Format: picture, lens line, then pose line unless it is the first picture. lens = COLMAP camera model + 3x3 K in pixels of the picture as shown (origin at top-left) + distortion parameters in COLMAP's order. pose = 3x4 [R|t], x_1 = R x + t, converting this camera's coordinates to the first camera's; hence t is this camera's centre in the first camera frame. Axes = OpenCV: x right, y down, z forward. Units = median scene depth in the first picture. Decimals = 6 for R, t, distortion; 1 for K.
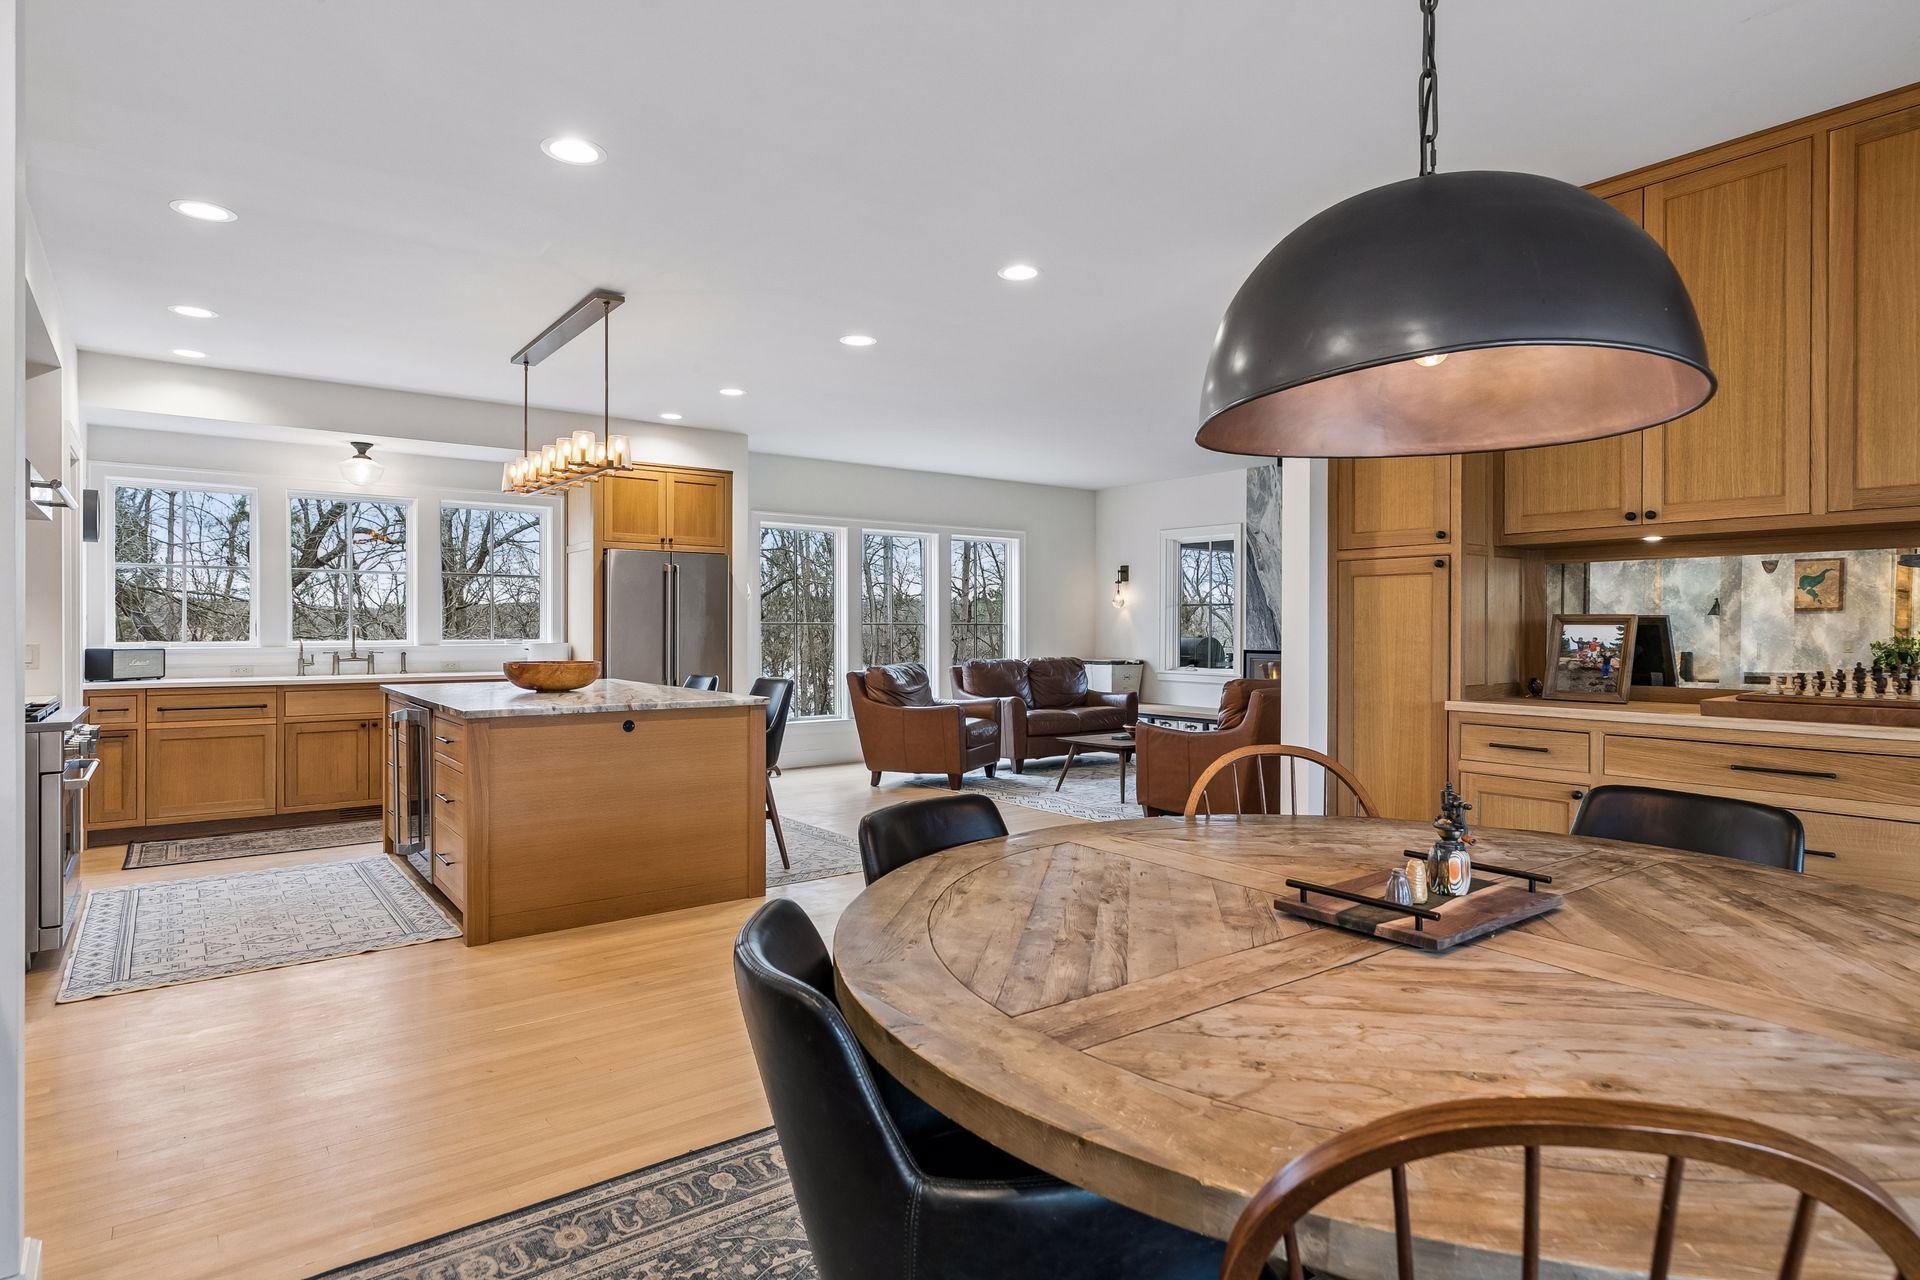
lens RADIAL K [[1040.8, 0, 1001.7], [0, 1040.8, 634.7], [0, 0, 1]] dist [-0.004304, -0.000863]
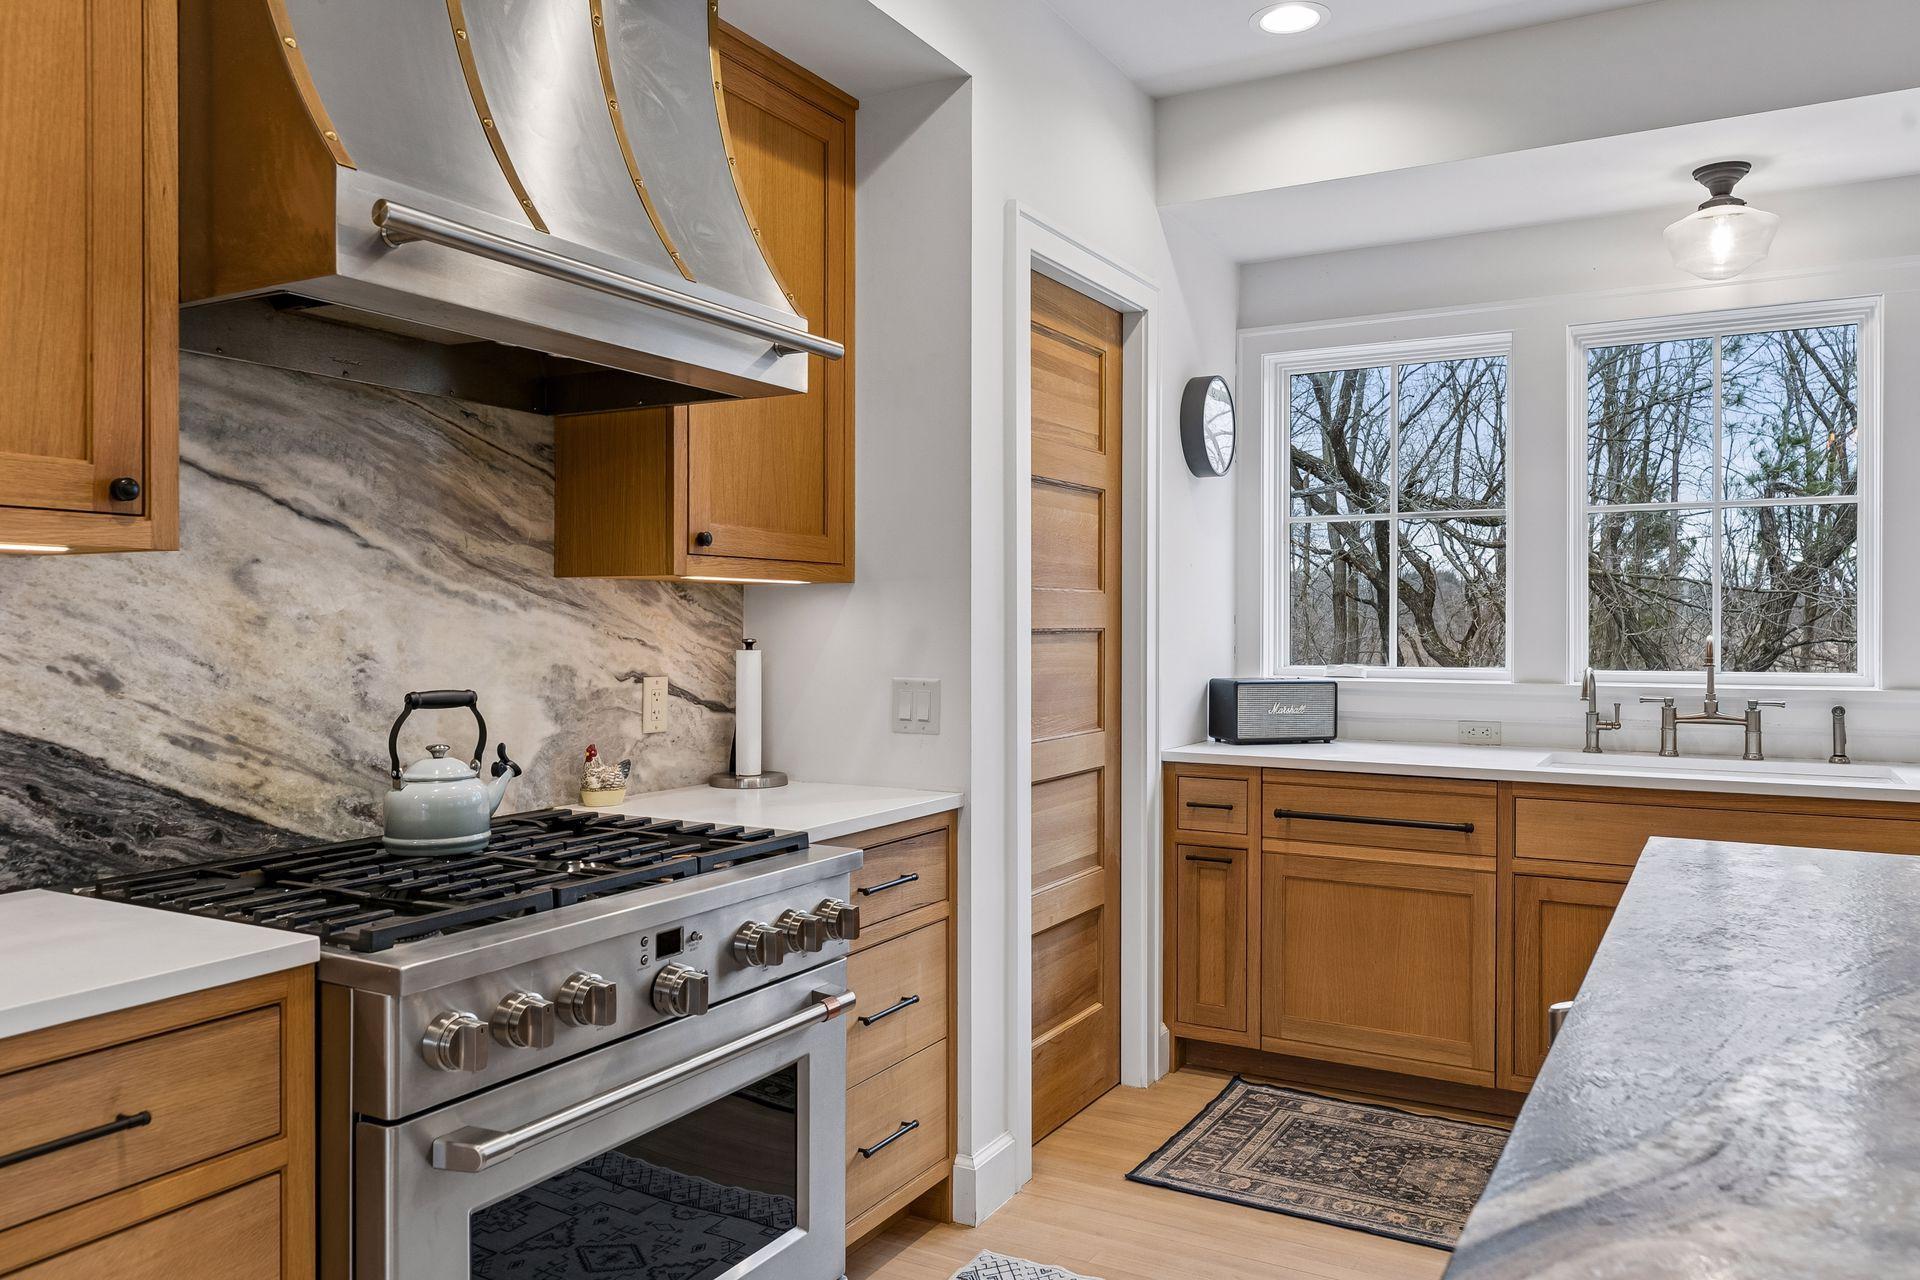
lens RADIAL K [[1363.5, 0, 972.0], [0, 1363.5, 633.8], [0, 0, 1]] dist [-0.006421, -0.000799]
pose [[0.381809, 0.006108, -0.924221, -0.260242], [-0.006805, 0.999970, 0.003797, -0.009991], [0.924216, 0.004839, 0.381839, 0.565199]]
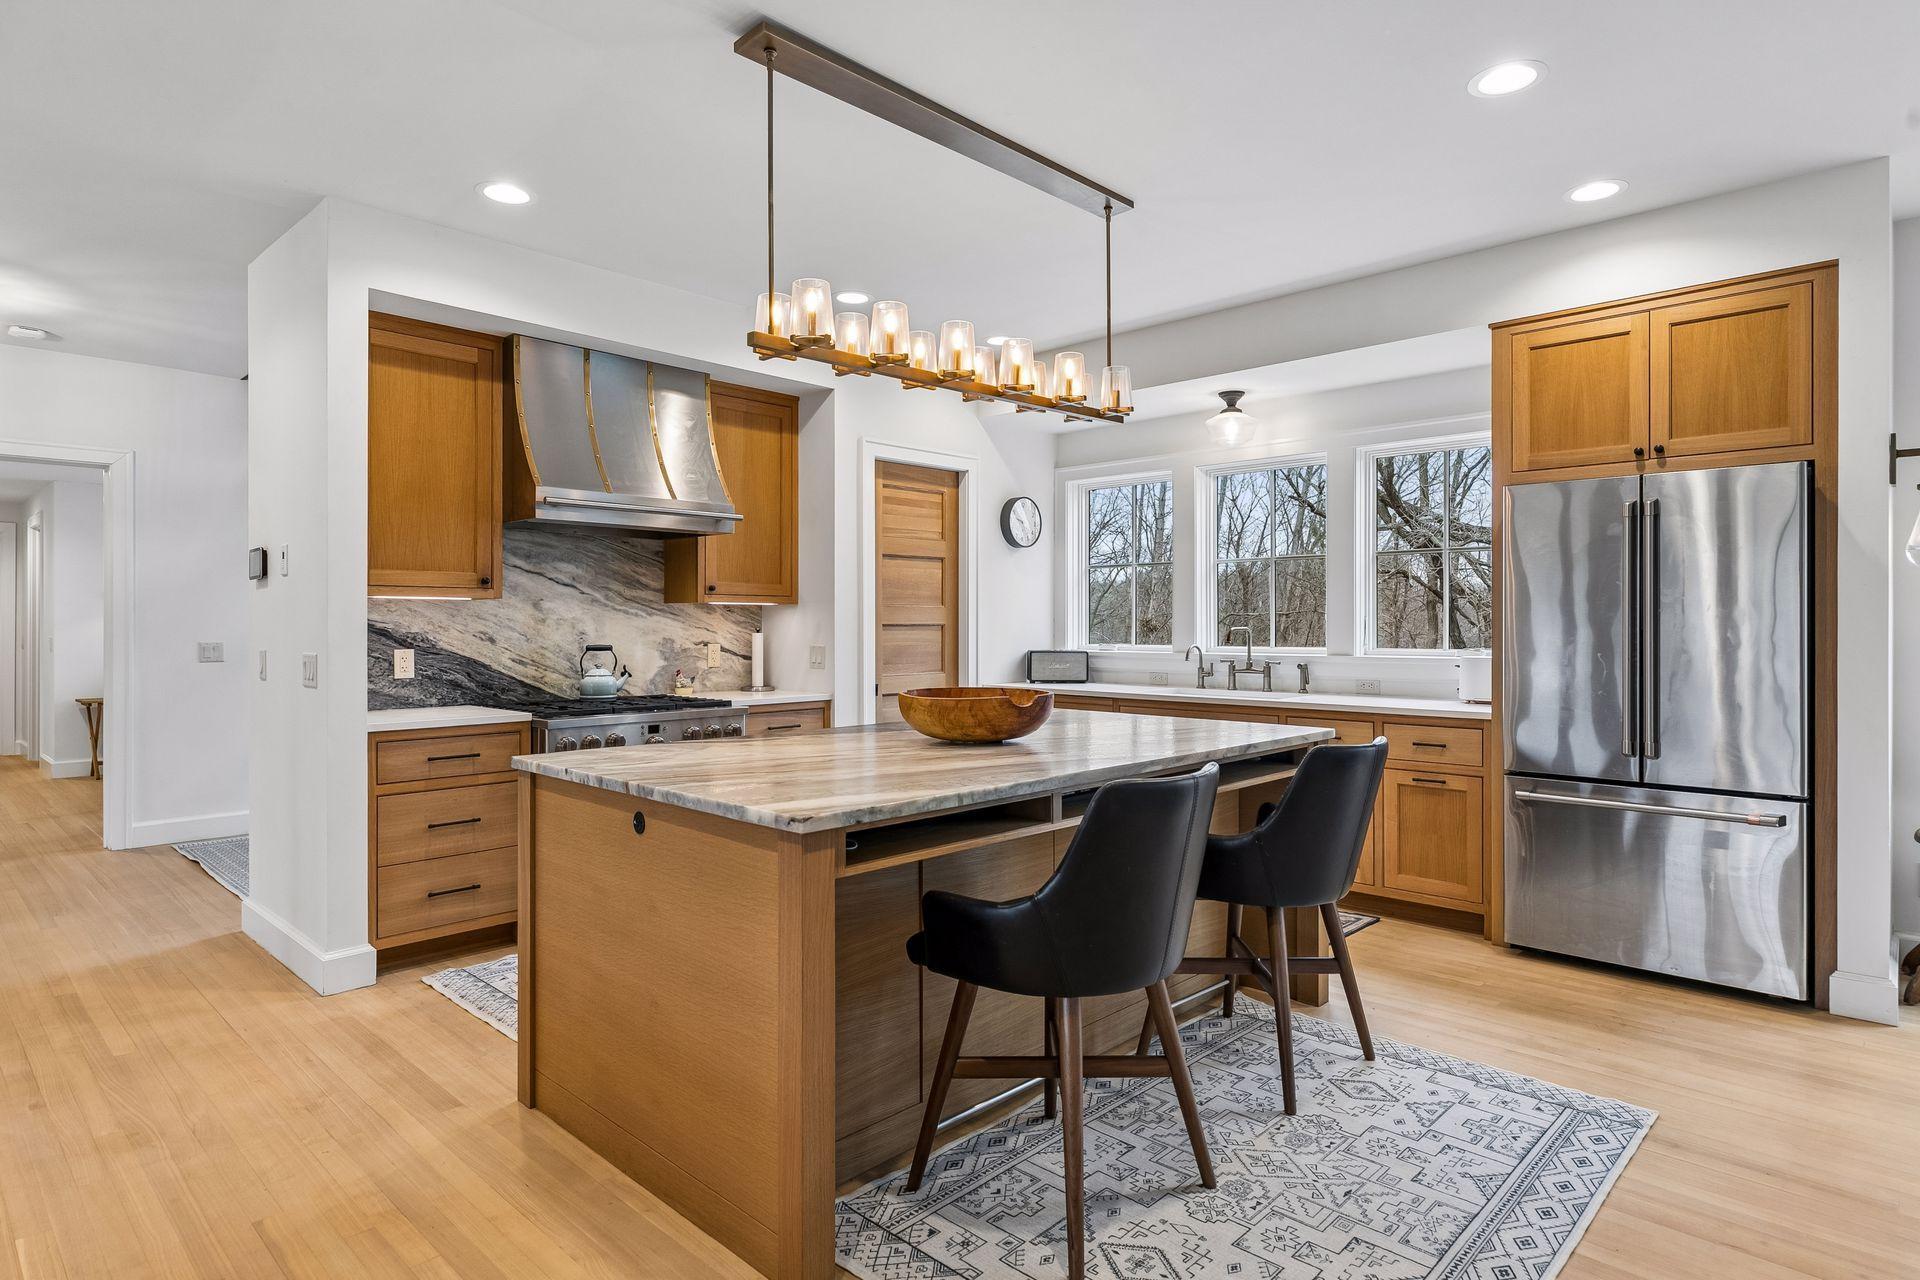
lens RADIAL K [[1040.8, 0, 970.0], [0, 1040.8, 628.4], [0, 0, 1]] dist [-0.004304, -0.000863]
pose [[0.144944, 0.003258, -0.989435, 0.125295], [-0.007255, 0.999971, 0.002230, -0.008926], [0.989413, 0.006855, 0.144963, 0.718677]]
